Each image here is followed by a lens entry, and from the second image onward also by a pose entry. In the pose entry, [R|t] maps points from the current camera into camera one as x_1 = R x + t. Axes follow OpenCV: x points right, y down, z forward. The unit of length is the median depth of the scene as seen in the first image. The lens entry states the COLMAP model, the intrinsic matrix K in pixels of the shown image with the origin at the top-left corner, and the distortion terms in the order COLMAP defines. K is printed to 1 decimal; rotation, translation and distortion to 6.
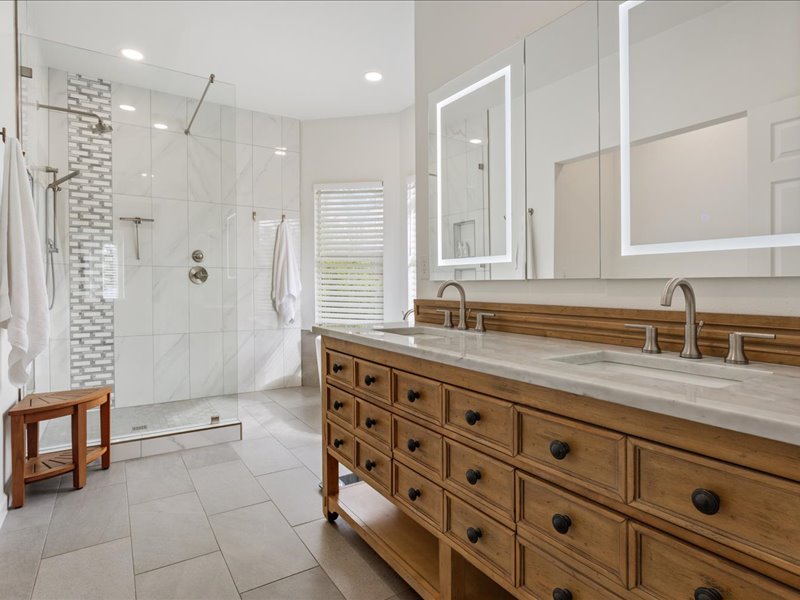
lens RADIAL K [[467.5, 0, 402.9], [0, 467.5, 292.6], [0, 0, 1]] dist [-0.008198, 0.011802]
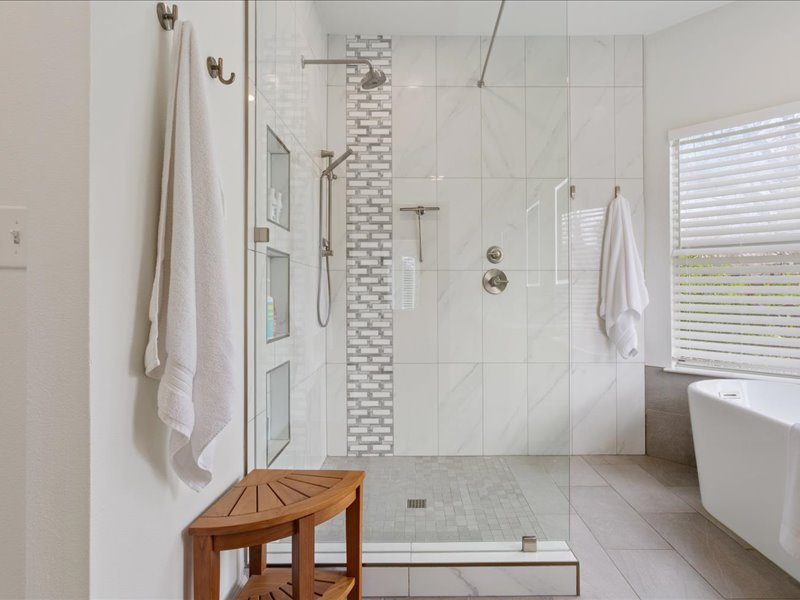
lens RADIAL K [[557.8, 0, 397.7], [0, 557.8, 303.4], [0, 0, 1]] dist [-0.035236, 0.002139]
pose [[0.839304, 0.003639, -0.543651, -0.113032], [-0.003881, 0.999992, 0.000702, -0.004837], [0.543649, 0.001520, 0.839311, 0.233440]]
